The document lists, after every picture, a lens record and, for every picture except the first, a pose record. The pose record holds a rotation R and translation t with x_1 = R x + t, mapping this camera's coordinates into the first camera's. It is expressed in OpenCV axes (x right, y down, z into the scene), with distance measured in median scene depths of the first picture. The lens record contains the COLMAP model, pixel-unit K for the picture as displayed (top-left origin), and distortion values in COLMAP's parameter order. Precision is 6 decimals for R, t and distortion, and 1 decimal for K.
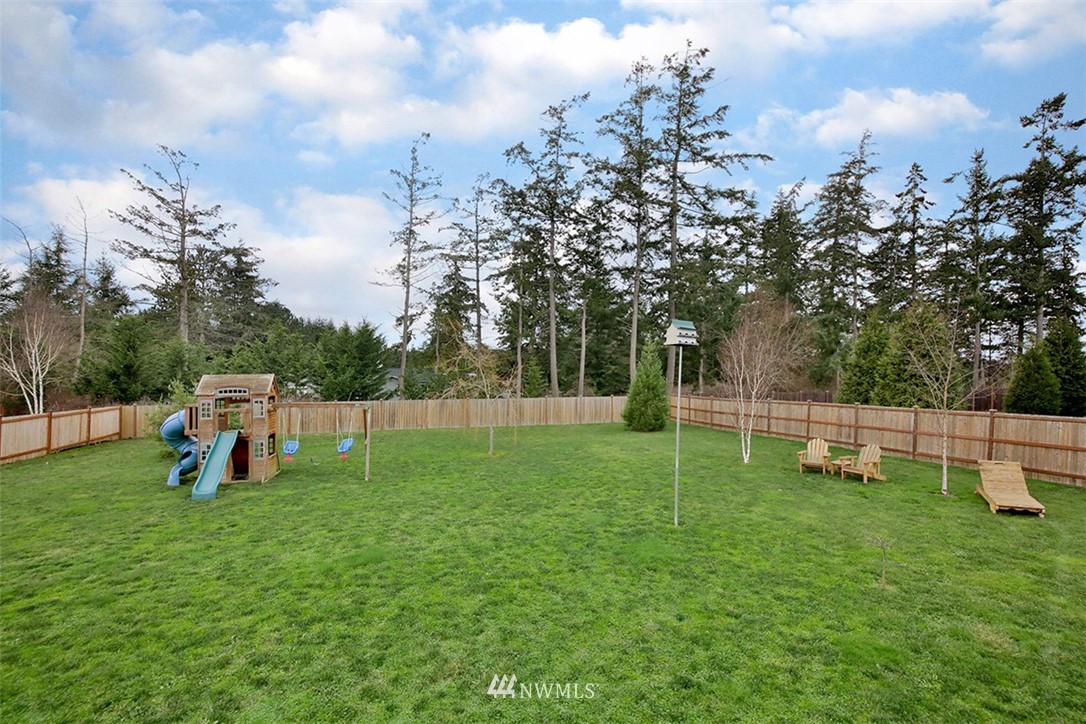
lens RADIAL K [[482.9, 0, 541.2], [0, 482.9, 365.8], [0, 0, 1]] dist [0.001995, -0.000597]
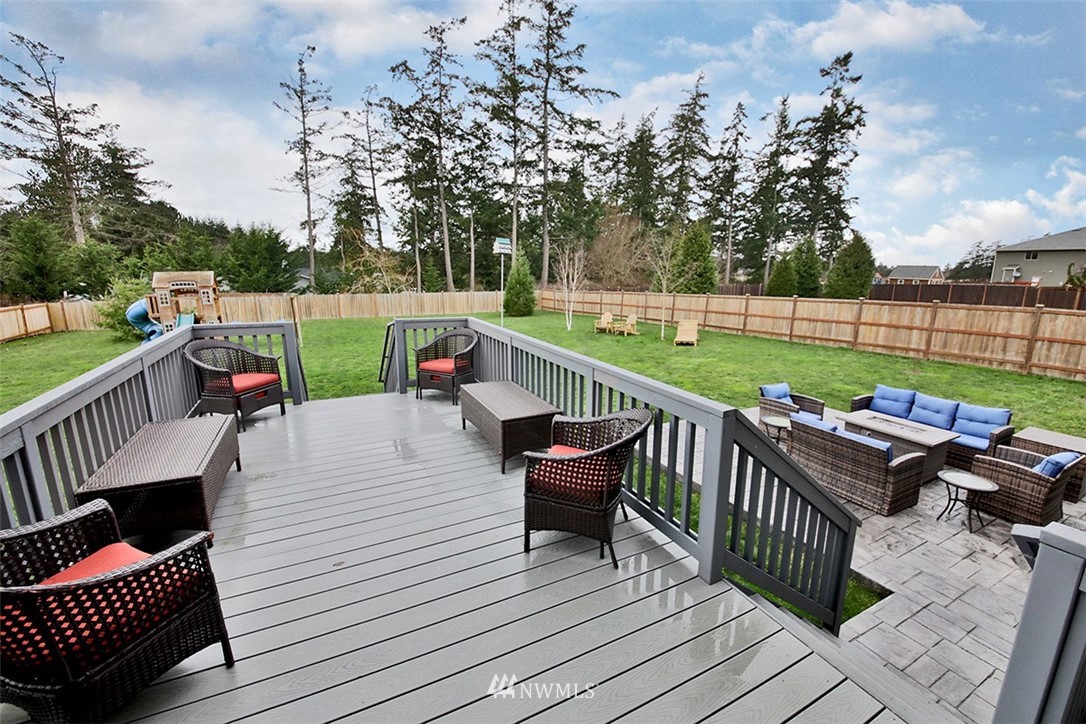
lens RADIAL K [[448.3, 0, 569.4], [0, 448.3, 367.1], [0, 0, 1]] dist [-0.001354, -0.005476]
pose [[0.968601, -0.052199, 0.243077, 0.036334], [-0.002031, 0.976017, 0.217685, 0.001752], [-0.248611, -0.211344, 0.945265, -0.206377]]
